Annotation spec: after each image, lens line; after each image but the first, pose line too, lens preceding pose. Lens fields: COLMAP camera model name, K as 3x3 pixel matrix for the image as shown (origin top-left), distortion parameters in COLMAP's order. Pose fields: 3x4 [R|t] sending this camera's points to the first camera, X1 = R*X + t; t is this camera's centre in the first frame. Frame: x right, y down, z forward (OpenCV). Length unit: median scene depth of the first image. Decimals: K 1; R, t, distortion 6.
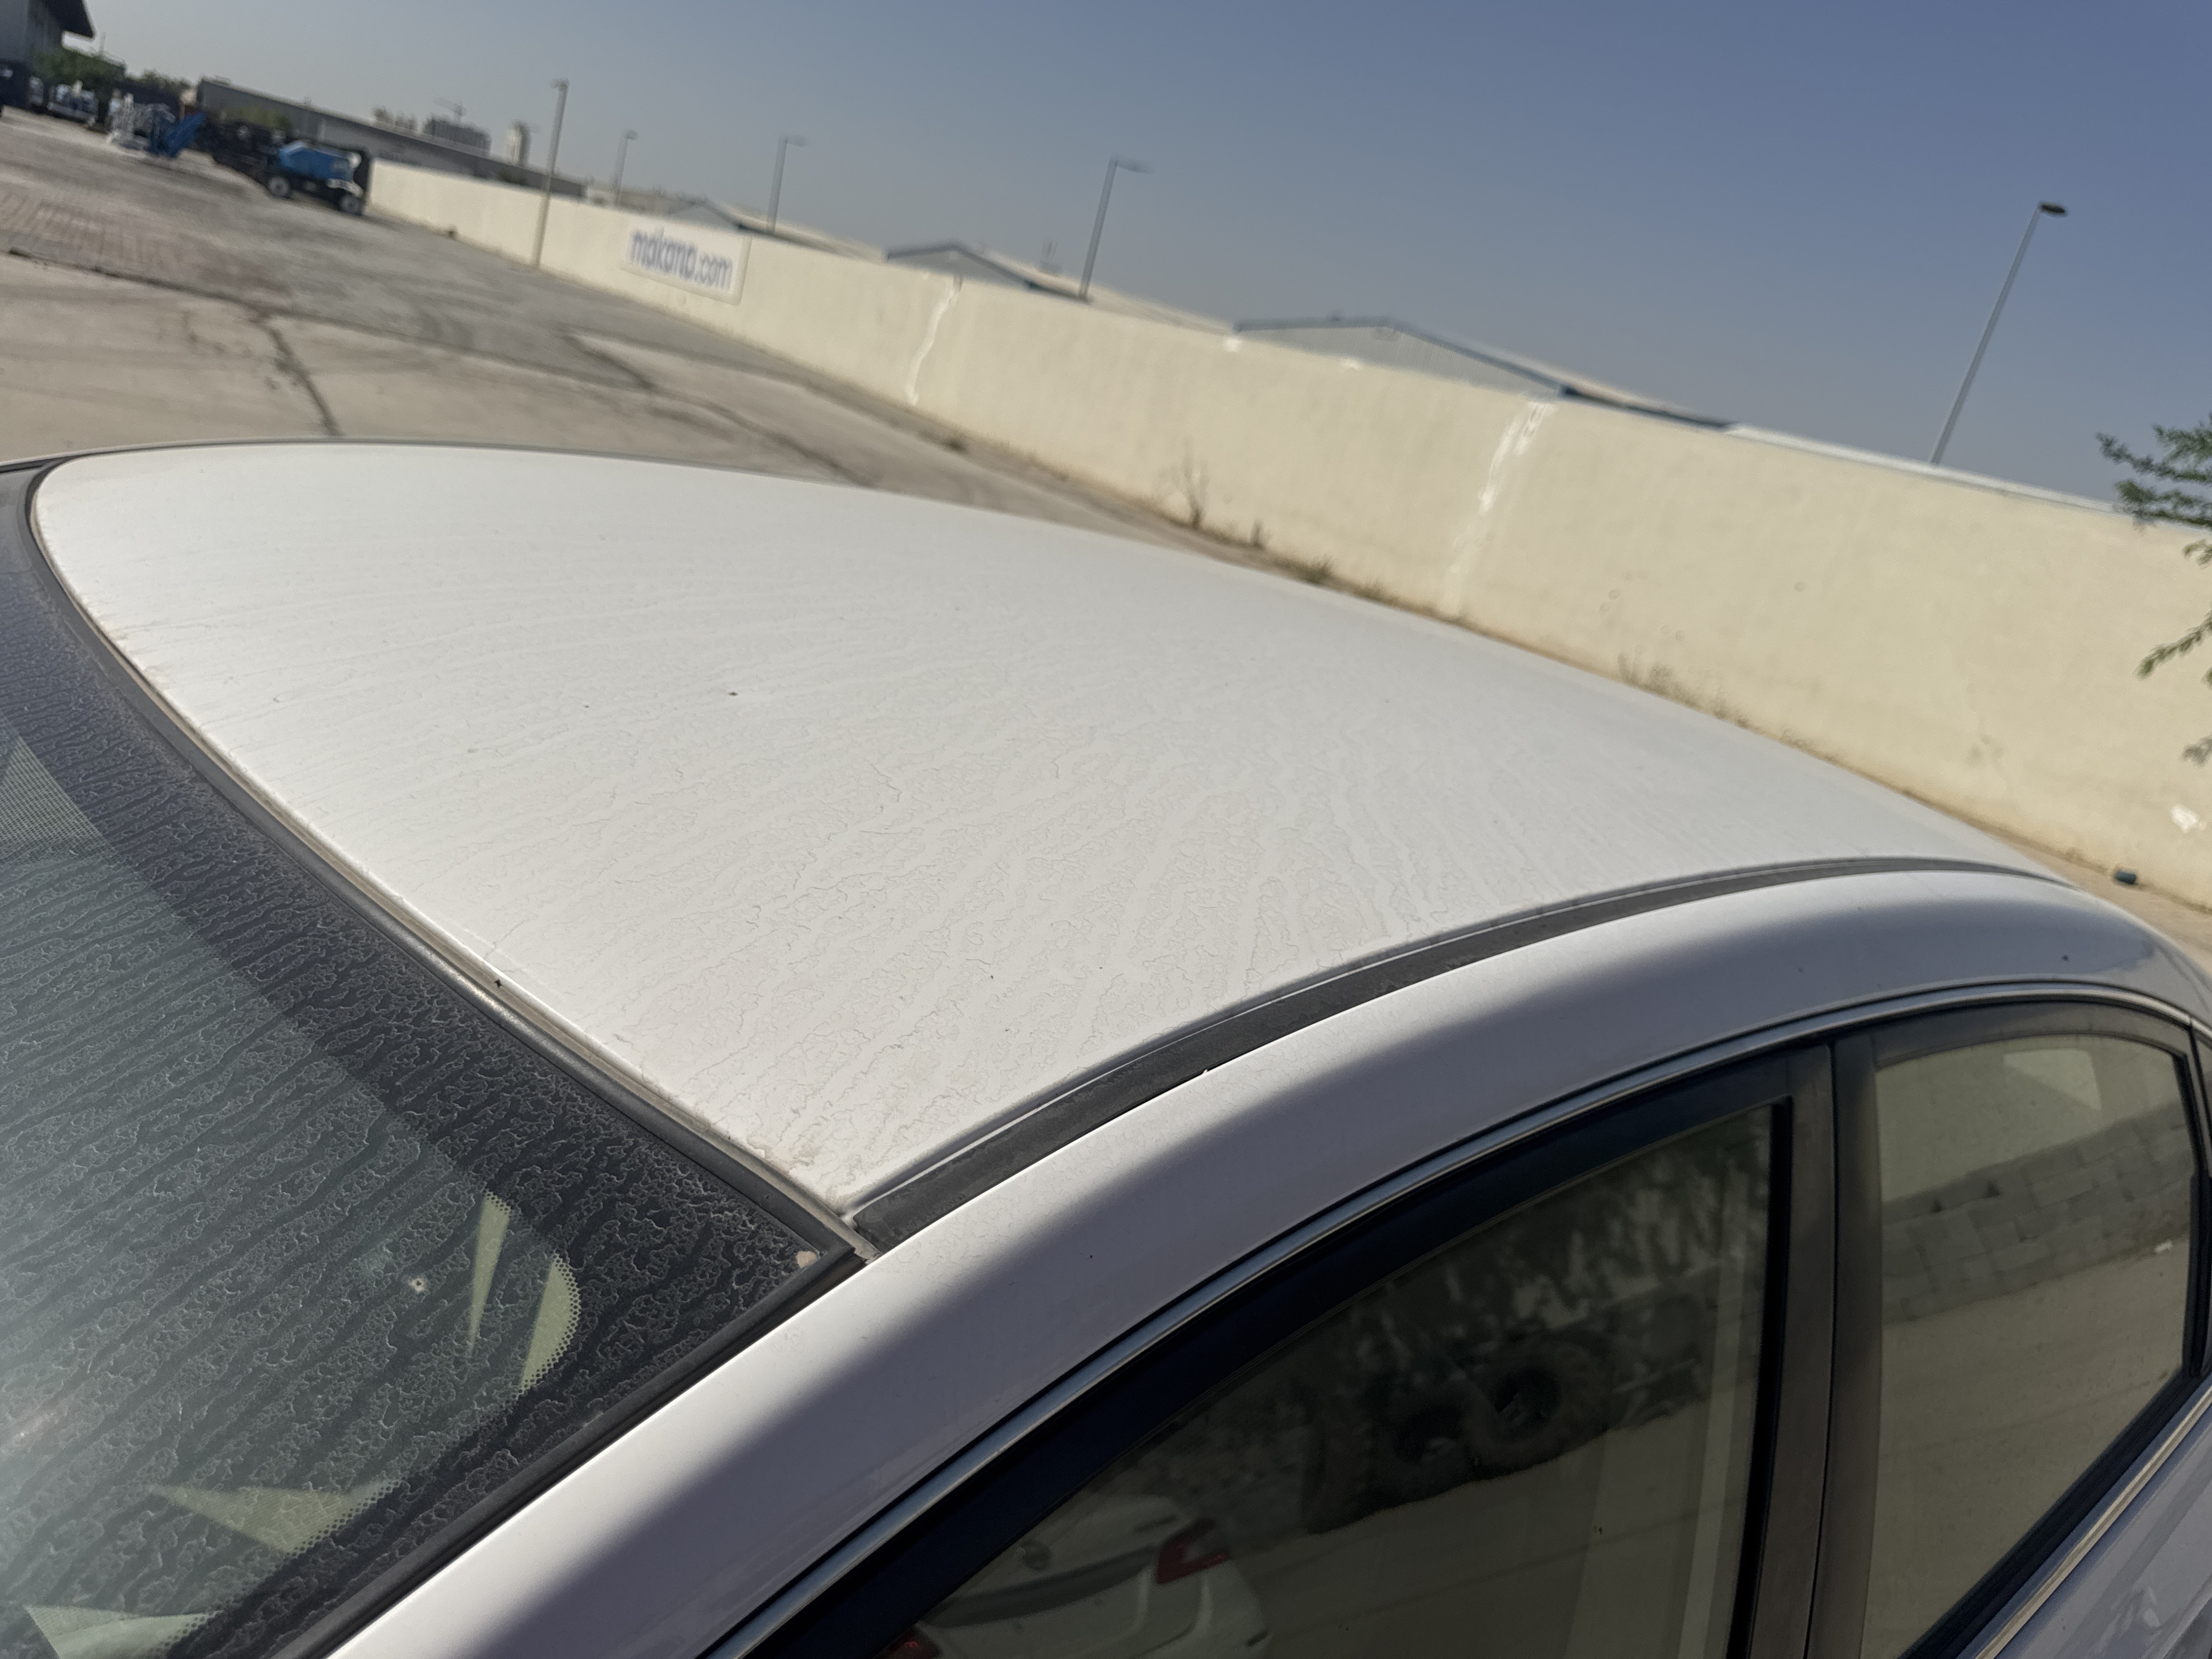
lens RADIAL K [[1563.7, 0, 1106.0], [0, 1563.7, 829.5], [0, 0, 1]] dist [-0.002636, -0.002707]
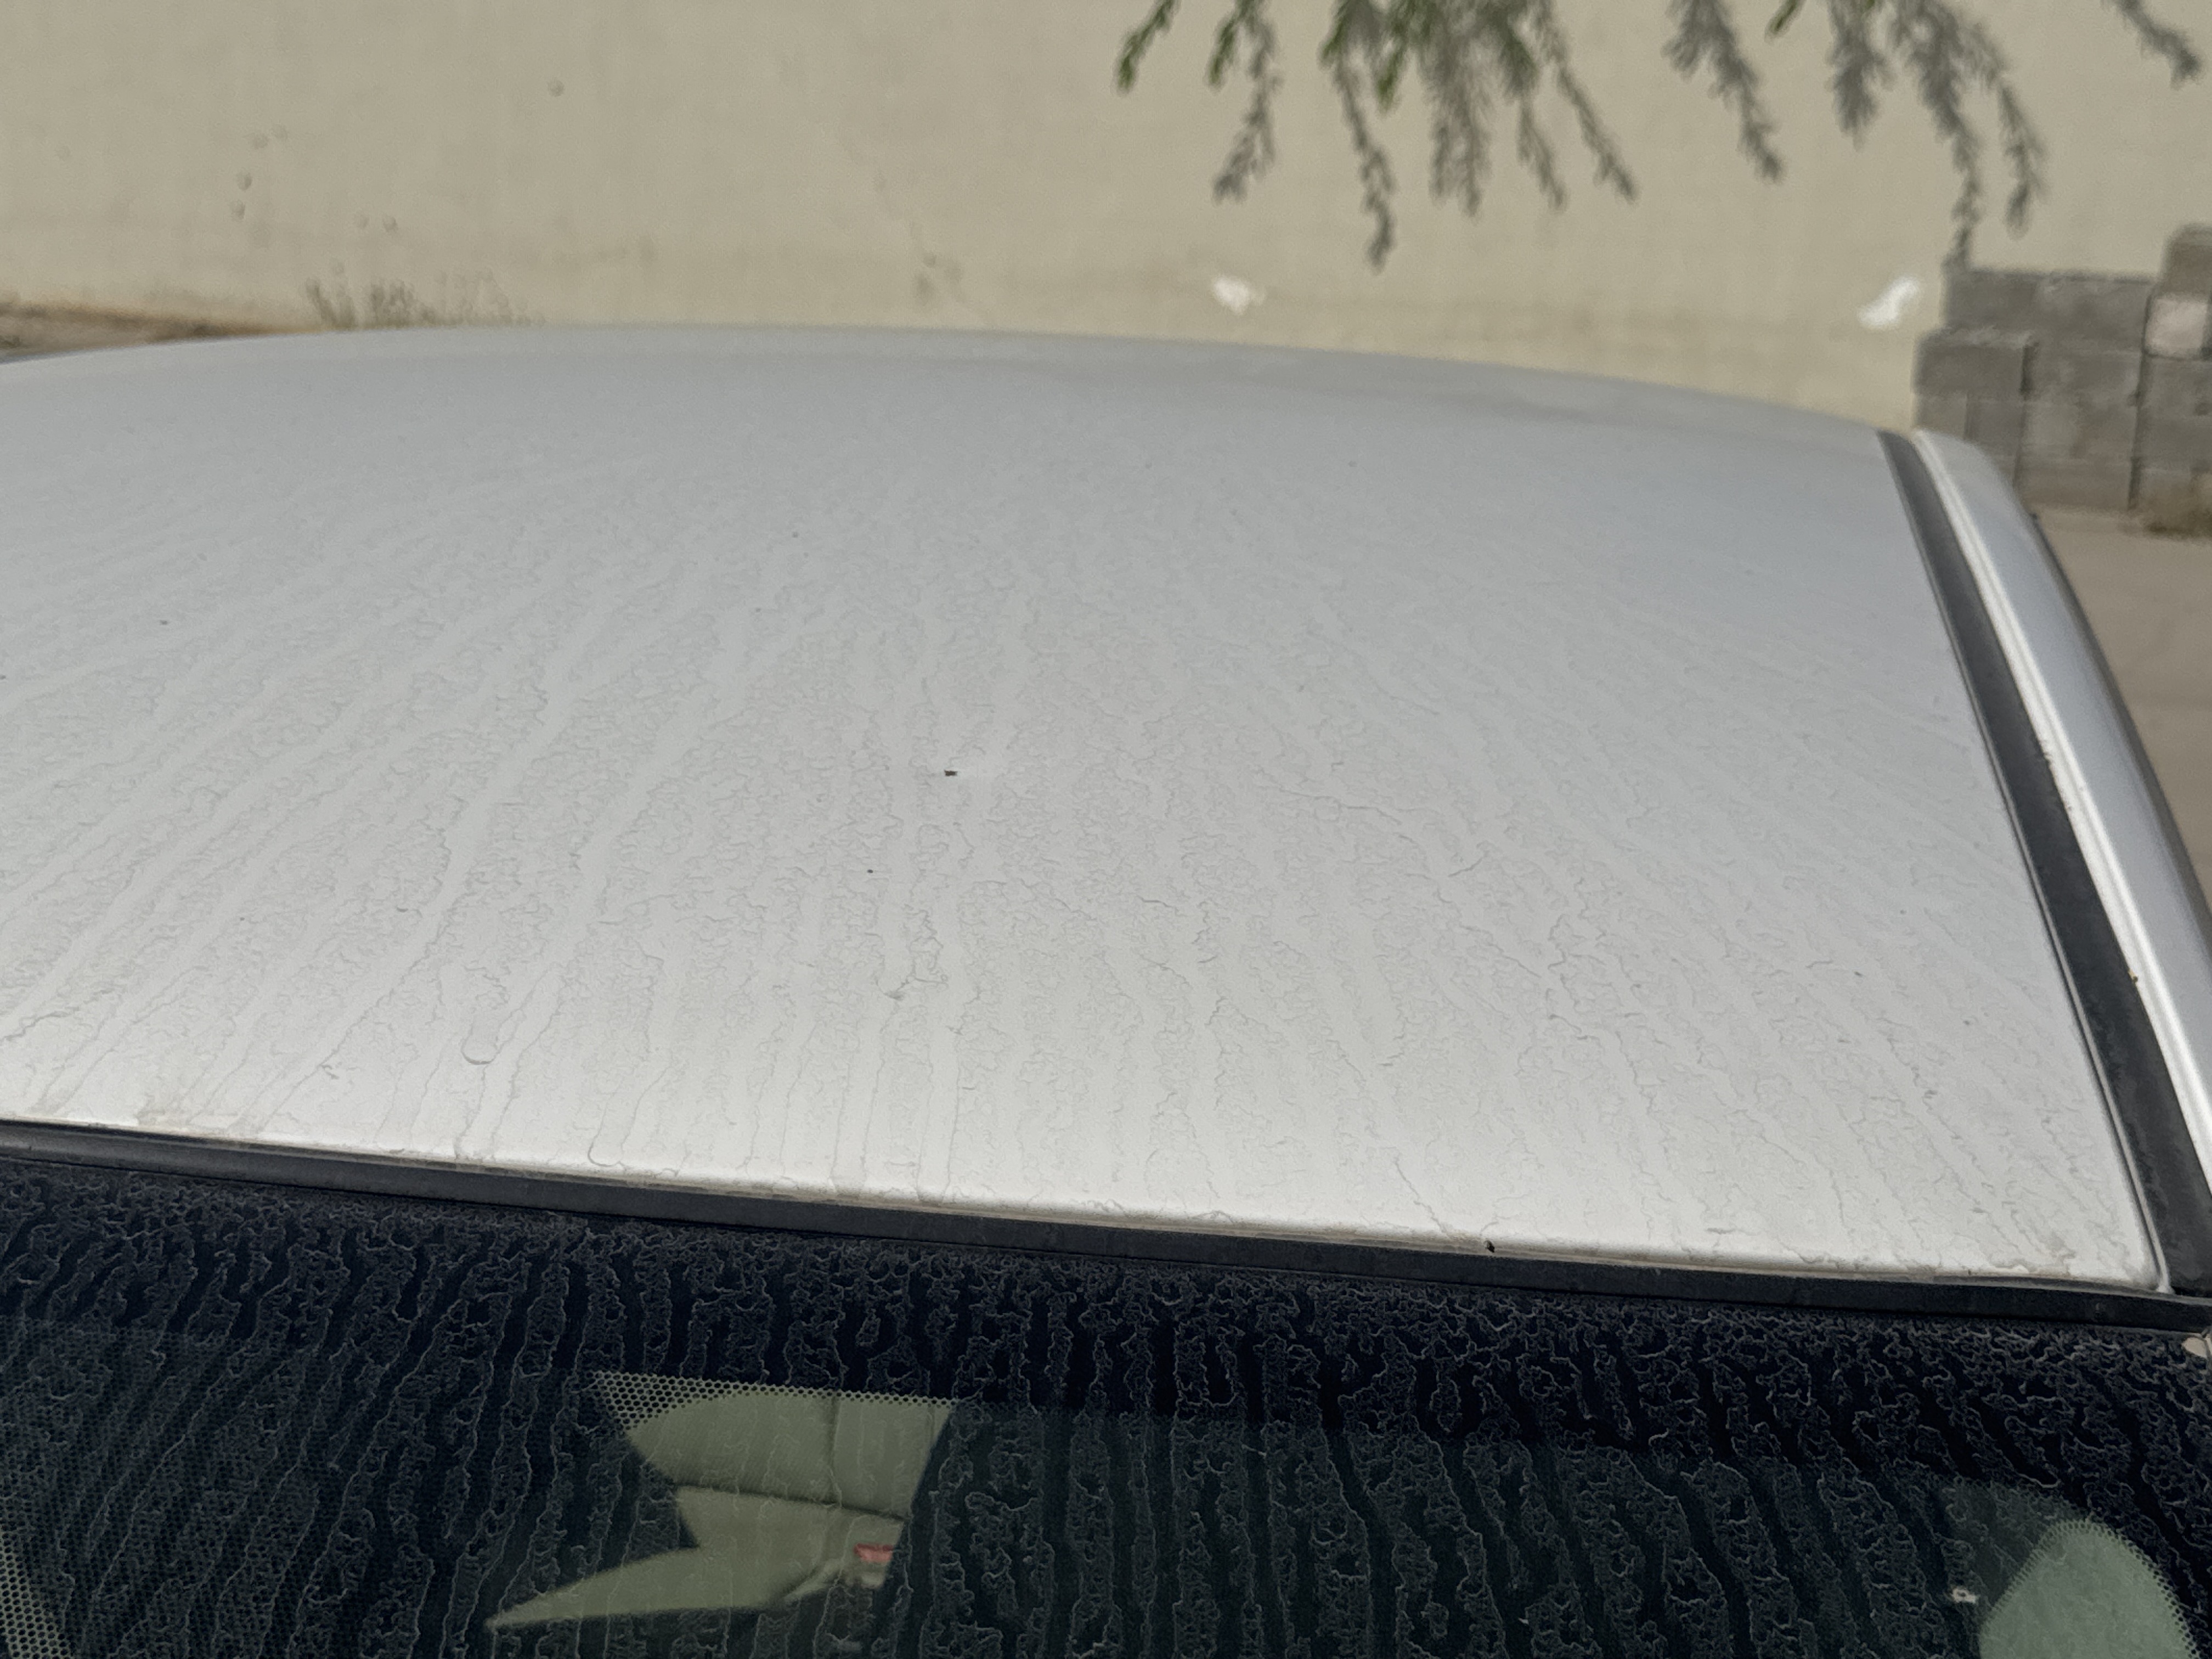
lens RADIAL K [[2986.0, 0, 1106.0], [0, 2986.0, 829.5], [0, 0, 1]] dist [0.239983, -0.712103]
pose [[0.791145, -0.364072, 0.491468, -1.073599], [0.334405, 0.930282, 0.150828, -0.307954], [-0.512116, 0.045022, 0.857735, -0.005863]]
